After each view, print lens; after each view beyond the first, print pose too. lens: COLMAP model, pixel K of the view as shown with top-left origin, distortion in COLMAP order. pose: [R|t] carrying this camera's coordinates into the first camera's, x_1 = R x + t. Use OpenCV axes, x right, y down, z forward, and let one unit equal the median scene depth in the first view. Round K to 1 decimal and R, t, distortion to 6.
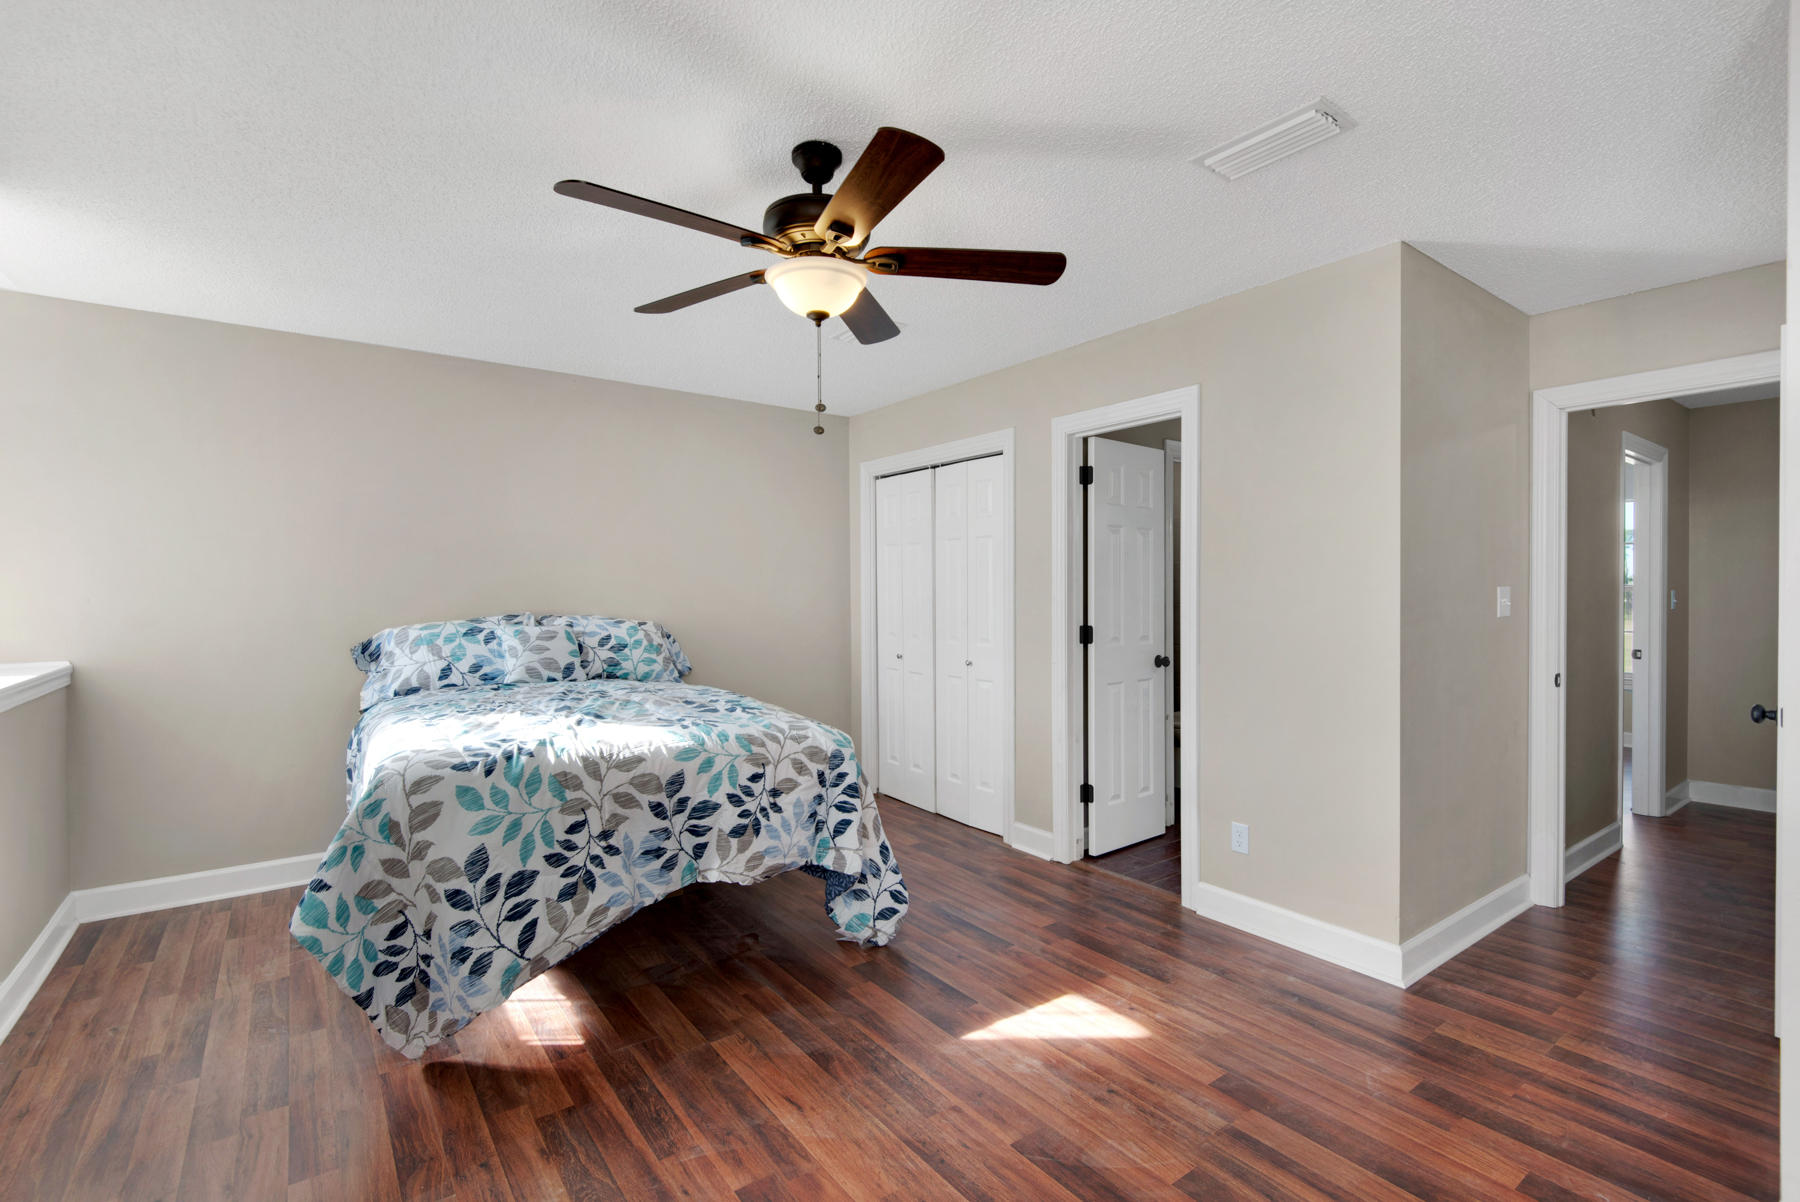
lens RADIAL K [[824.1, 0, 892.0], [0, 824.1, 588.9], [0, 0, 1]] dist [0.013003, -0.007048]
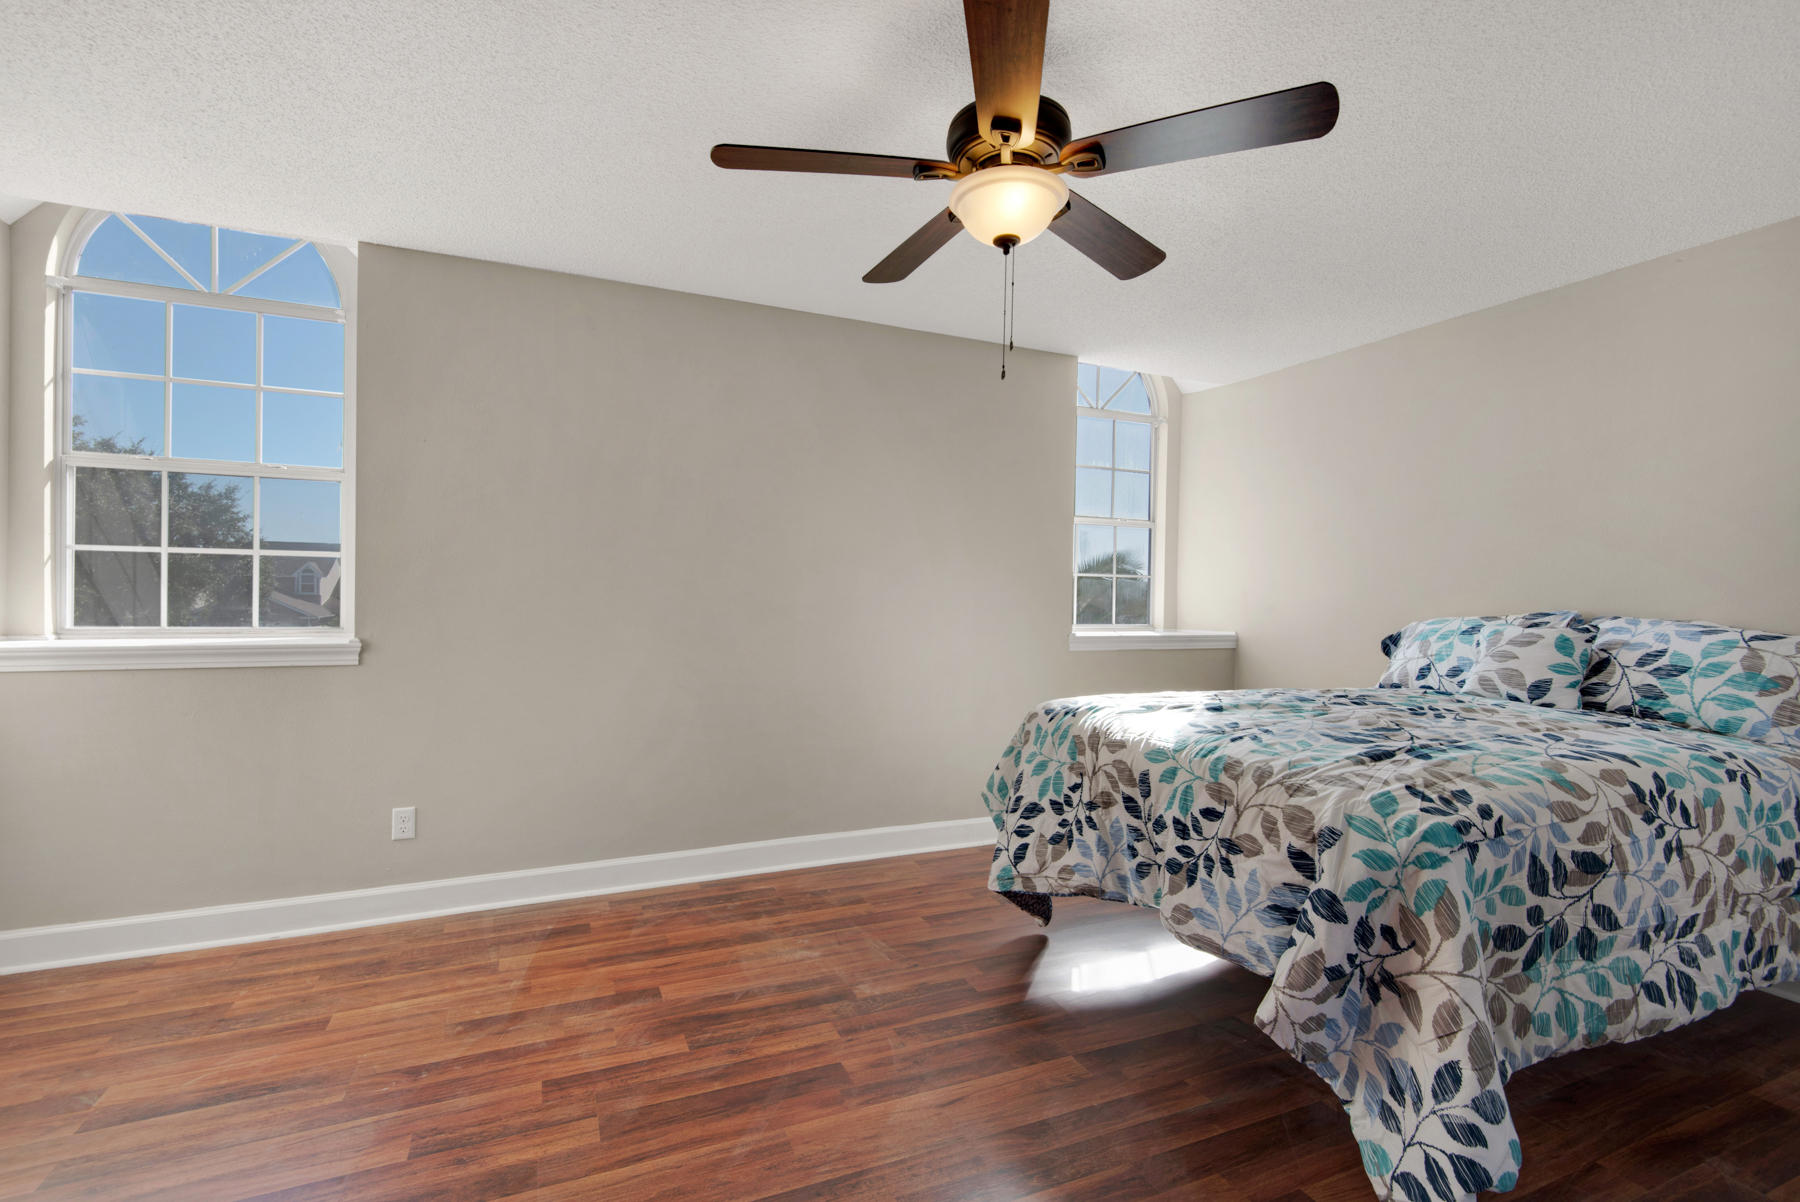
lens RADIAL K [[807.7, 0, 900.0], [0, 807.7, 601.0], [0, 0, 1]] dist [0.015398, -0.000127]
pose [[-0.225181, 0.008467, -0.974280, 0.614279], [-0.012839, 0.999850, 0.011657, 0.028439], [0.974232, 0.015134, -0.225038, 0.878324]]
